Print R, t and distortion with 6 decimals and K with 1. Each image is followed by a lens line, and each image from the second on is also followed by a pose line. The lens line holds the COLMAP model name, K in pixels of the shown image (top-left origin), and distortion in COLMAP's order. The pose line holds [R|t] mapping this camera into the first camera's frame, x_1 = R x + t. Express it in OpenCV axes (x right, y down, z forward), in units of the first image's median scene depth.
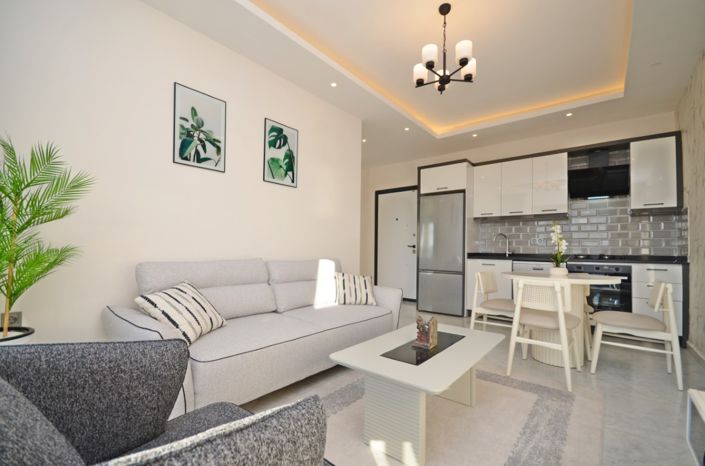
lens RADIAL K [[308.8, 0, 348.4], [0, 308.8, 243.2], [0, 0, 1]] dist [0.002020, -0.005256]
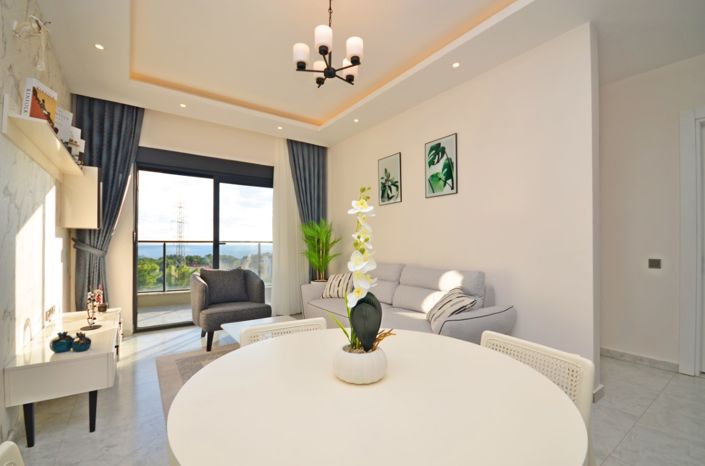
lens RADIAL K [[308.8, 0, 348.9], [0, 308.8, 239.6], [0, 0, 1]] dist [0.002020, -0.005256]
pose [[-0.267962, -0.026510, -0.963065, 0.879353], [0.012088, 0.999450, -0.030875, -0.011758], [0.963354, -0.019915, -0.267494, 0.980185]]
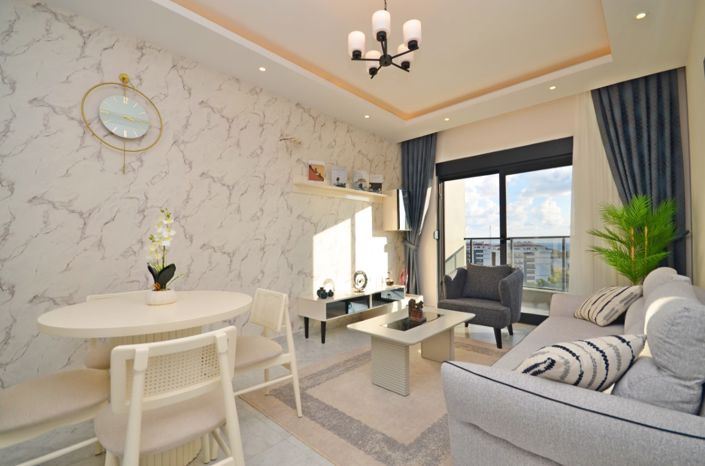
lens RADIAL K [[308.8, 0, 348.7], [0, 308.8, 241.6], [0, 0, 1]] dist [0.002020, -0.005256]
pose [[-0.997688, -0.004693, 0.067793, 0.271188], [-0.006255, 0.999720, -0.022843, -0.000133], [-0.067667, -0.023214, -0.997438, 1.421186]]
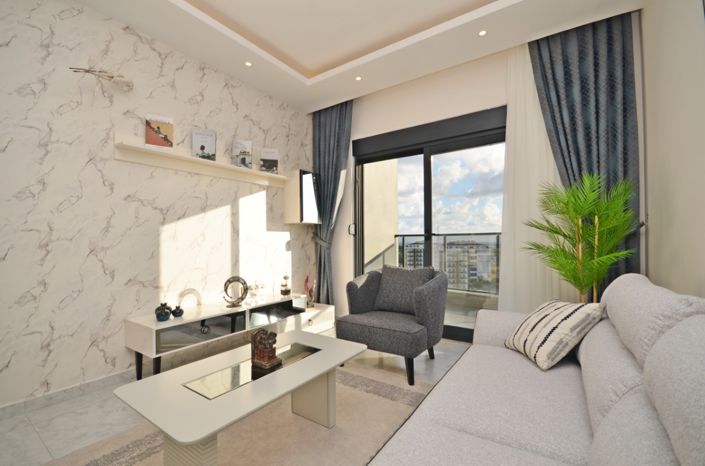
lens RADIAL K [[308.8, 0, 348.3], [0, 308.8, 241.4], [0, 0, 1]] dist [0.002020, -0.005256]
pose [[-0.996929, -0.008749, -0.077819, 0.050485], [-0.007193, 0.999769, -0.020259, 0.001935], [0.077978, -0.019637, -0.996762, 1.087205]]
